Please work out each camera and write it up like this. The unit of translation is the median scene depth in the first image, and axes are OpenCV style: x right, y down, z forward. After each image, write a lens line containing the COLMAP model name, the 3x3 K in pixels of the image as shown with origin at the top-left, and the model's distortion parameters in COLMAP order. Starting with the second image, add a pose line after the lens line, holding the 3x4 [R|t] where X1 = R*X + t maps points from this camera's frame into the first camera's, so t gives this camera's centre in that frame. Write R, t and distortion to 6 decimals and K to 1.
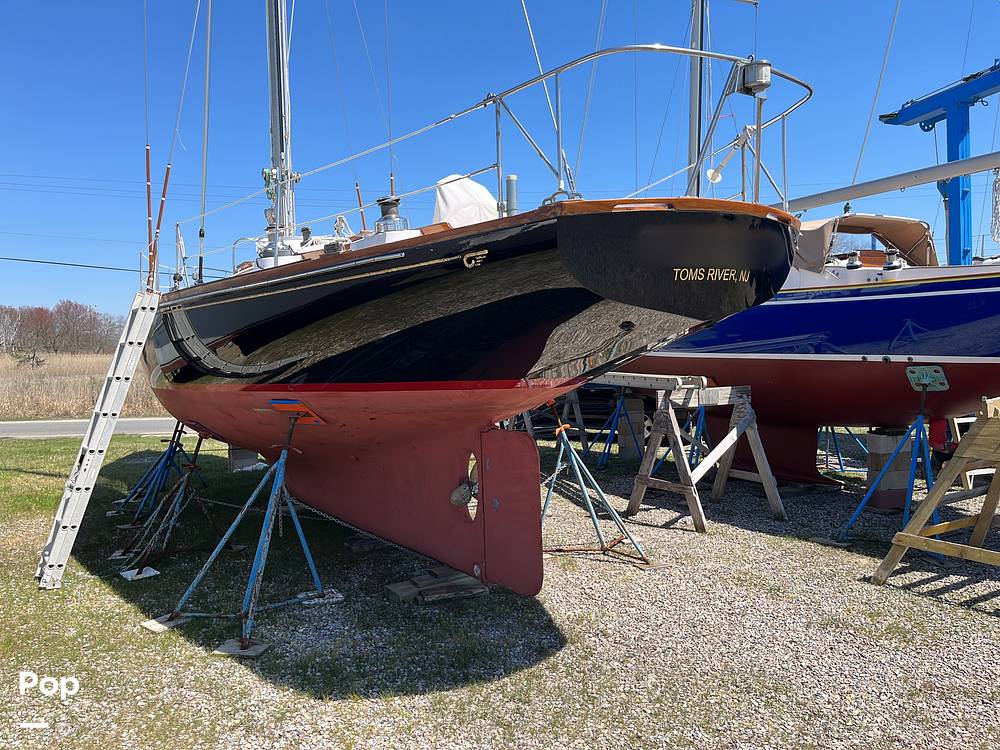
lens RADIAL K [[757.2, 0, 497.5], [0, 757.2, 378.1], [0, 0, 1]] dist [0.058149, -0.092739]
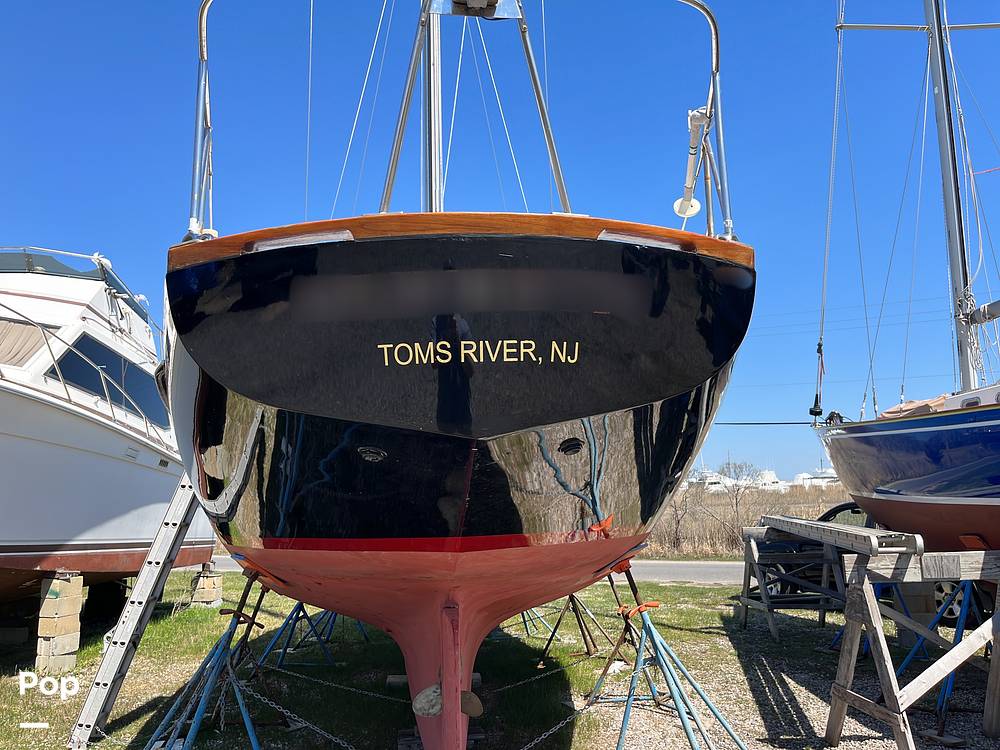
lens RADIAL K [[757.2, 0, 497.5], [0, 757.2, 378.1], [0, 0, 1]] dist [0.058149, -0.092739]
pose [[0.900738, -0.064621, -0.429529, 0.237387], [-0.015178, 0.983585, -0.179804, -0.010800], [0.434097, 0.168476, 0.884972, 0.247296]]
